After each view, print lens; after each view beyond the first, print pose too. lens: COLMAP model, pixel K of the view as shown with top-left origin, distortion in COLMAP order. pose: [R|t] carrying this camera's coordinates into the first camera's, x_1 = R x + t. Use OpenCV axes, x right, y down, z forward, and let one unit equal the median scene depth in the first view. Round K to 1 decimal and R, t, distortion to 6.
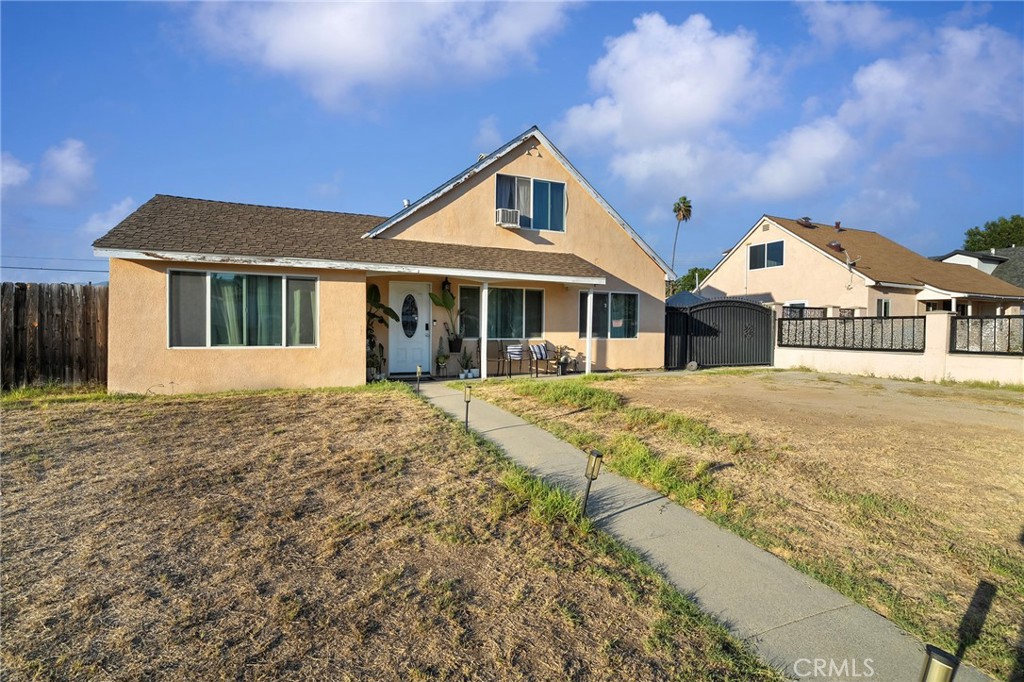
lens RADIAL K [[448.2, 0, 515.2], [0, 448.2, 336.3], [0, 0, 1]] dist [0.004437, 0.000092]
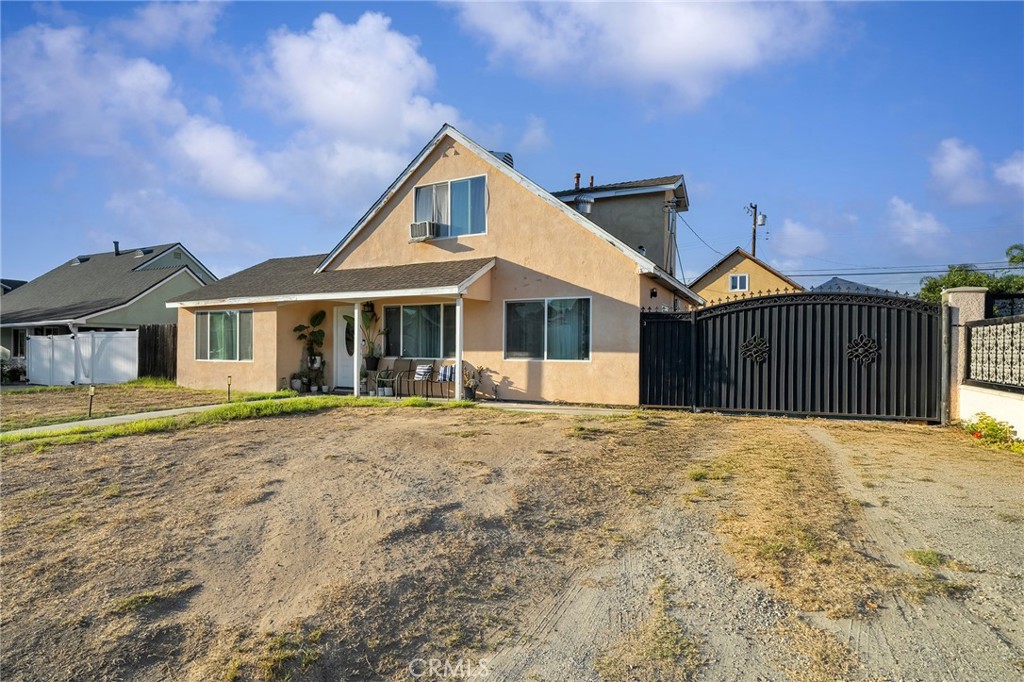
lens RADIAL K [[540.4, 0, 513.7], [0, 540.4, 348.1], [0, 0, 1]] dist [0.008079, 0.002118]
pose [[0.641431, -0.006380, -0.767154, 0.989416], [-0.012905, 0.999734, -0.019104, 0.003802], [0.767072, 0.022154, 0.641179, 0.421074]]
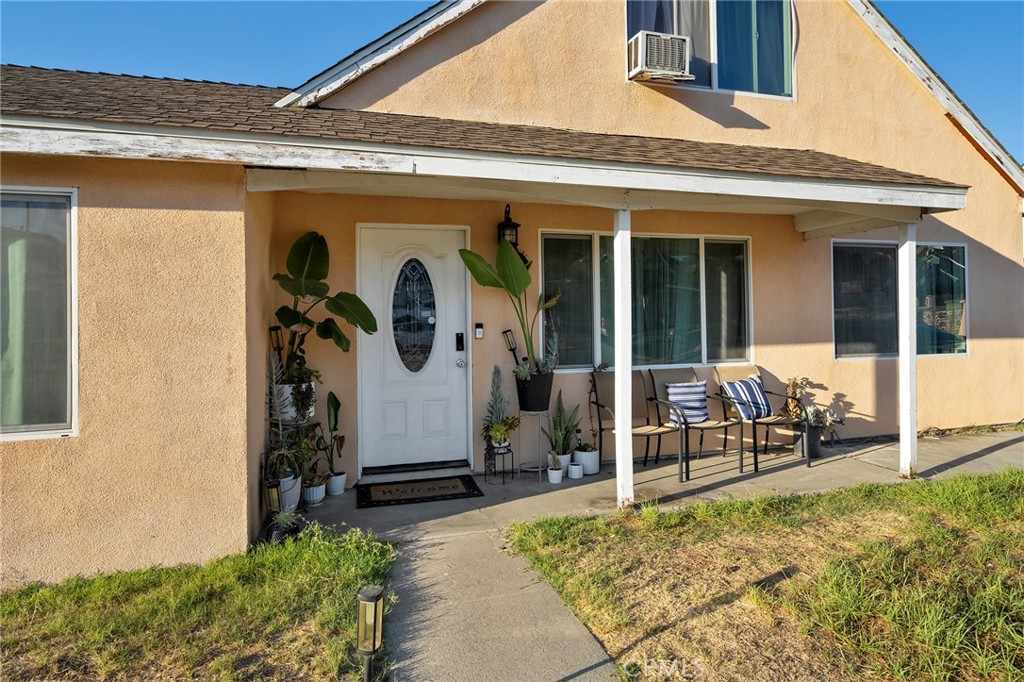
lens RADIAL K [[540.4, 0, 518.7], [0, 540.4, 312.5], [0, 0, 1]] dist [0.008079, 0.002118]
pose [[0.990429, -0.024649, -0.135801, -0.079210], [0.019960, 0.999160, -0.035785, -0.027147], [0.136569, 0.032732, 0.990090, 0.520703]]
